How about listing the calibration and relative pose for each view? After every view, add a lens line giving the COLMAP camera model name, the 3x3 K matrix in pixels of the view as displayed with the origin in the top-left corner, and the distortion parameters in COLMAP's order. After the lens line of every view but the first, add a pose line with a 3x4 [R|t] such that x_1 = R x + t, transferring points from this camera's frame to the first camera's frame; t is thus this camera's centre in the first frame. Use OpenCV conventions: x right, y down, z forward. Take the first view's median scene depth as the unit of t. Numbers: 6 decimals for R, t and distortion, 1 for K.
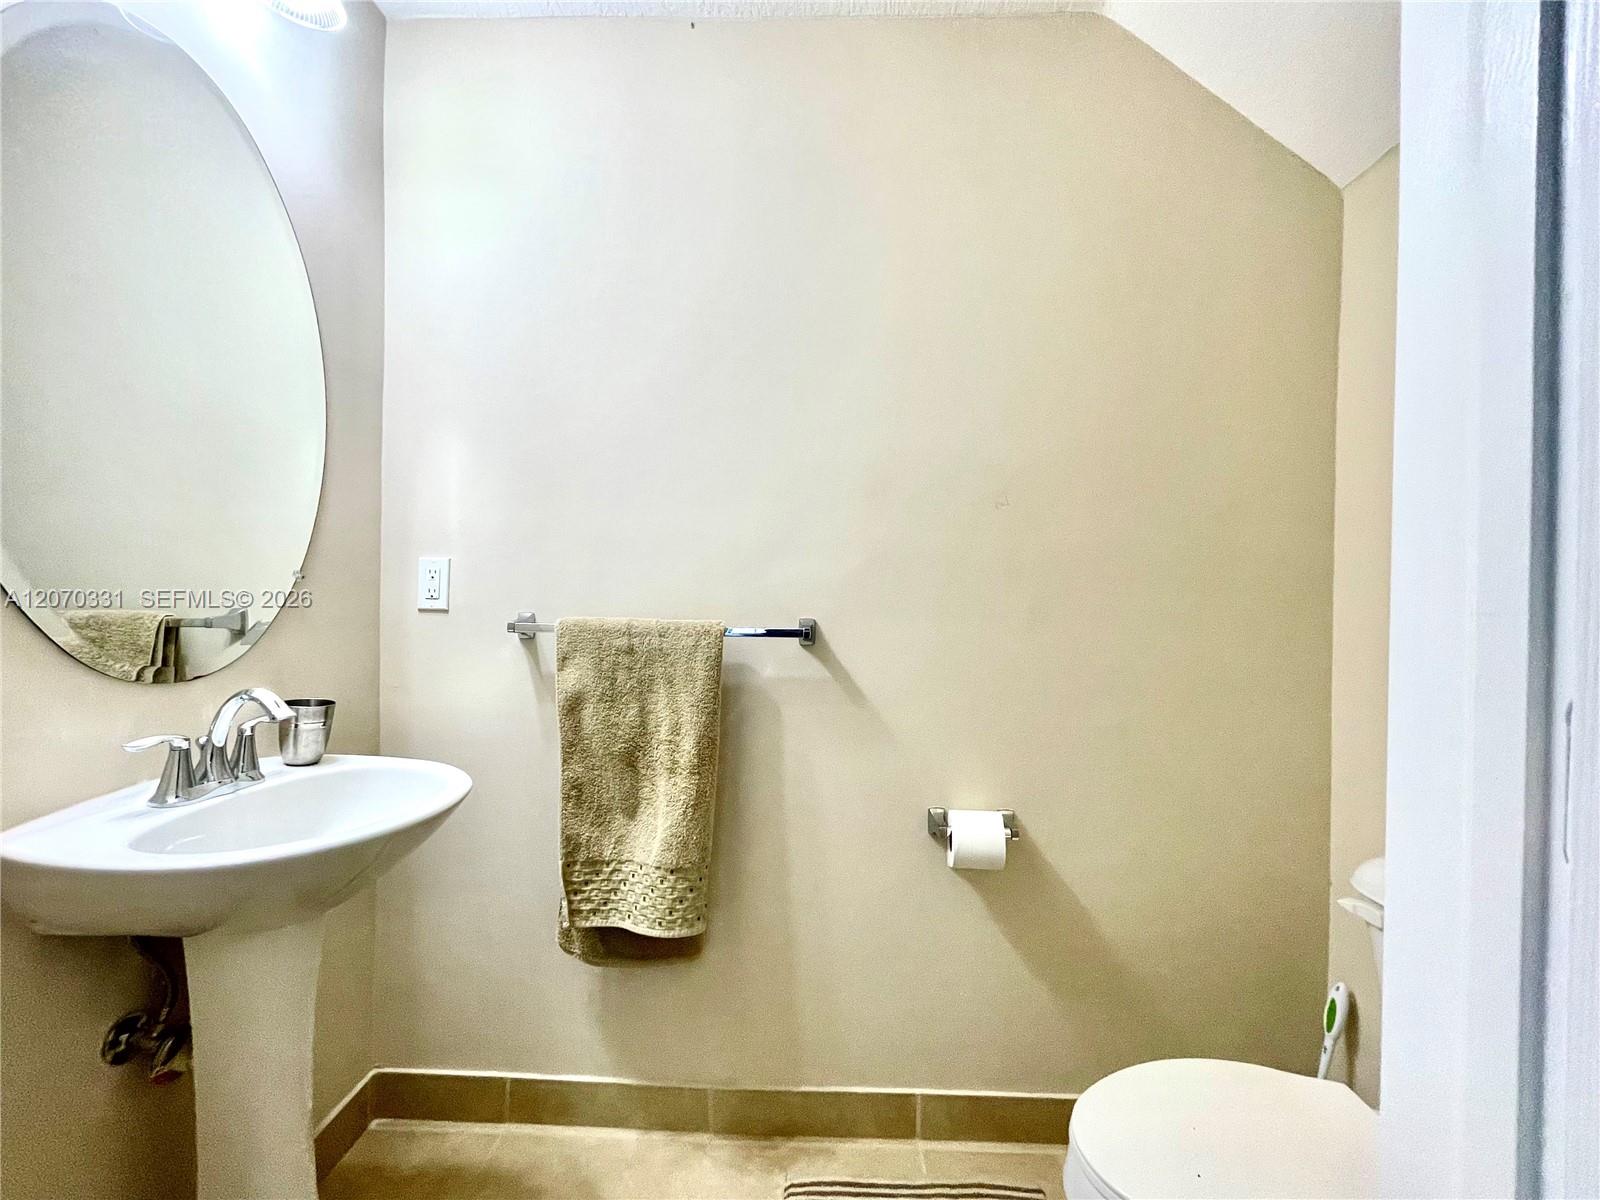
lens RADIAL K [[649.3, 0, 796.6], [0, 649.3, 606.0], [0, 0, 1]] dist [0.001068, 0.000477]
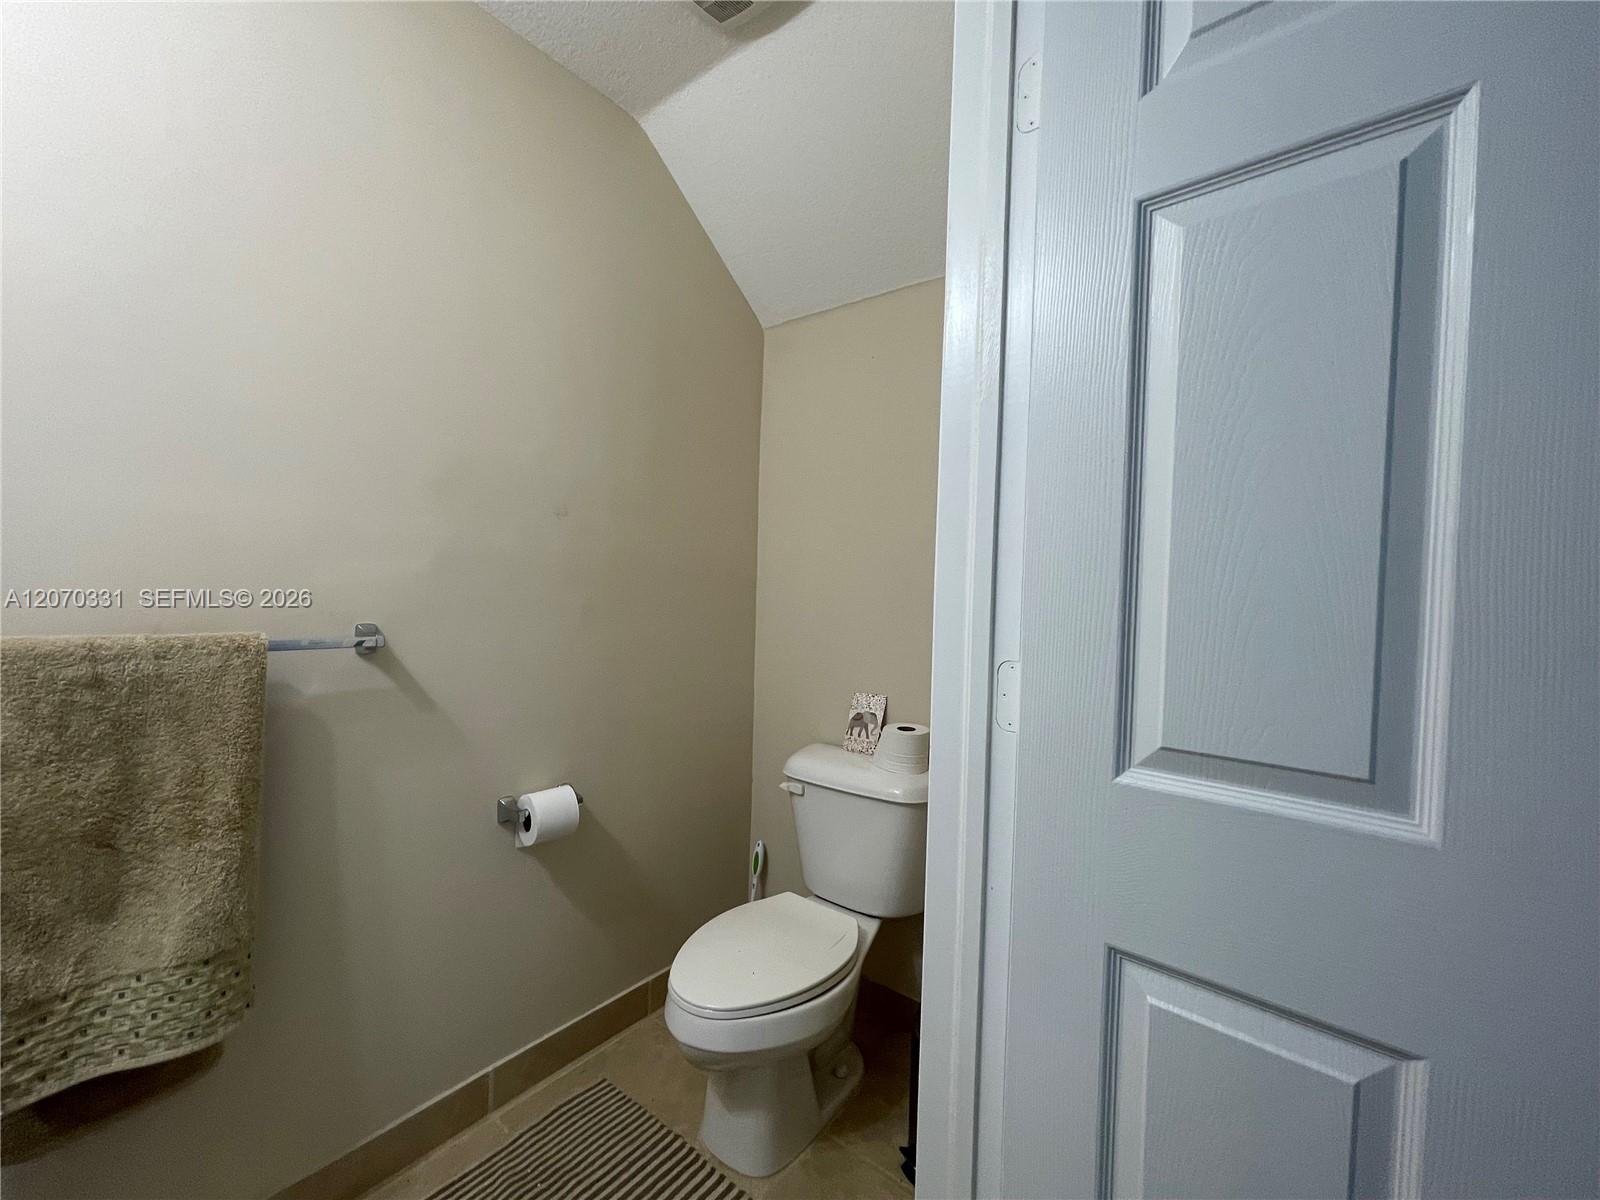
lens RADIAL K [[647.4, 0, 794.8], [0, 647.4, 607.2], [0, 0, 1]] dist [0.000814, 0.000232]
pose [[0.613888, -0.022763, 0.789065, -0.346587], [-0.010048, 0.999278, 0.036644, -0.045059], [-0.789330, -0.030424, 0.613215, -0.009617]]
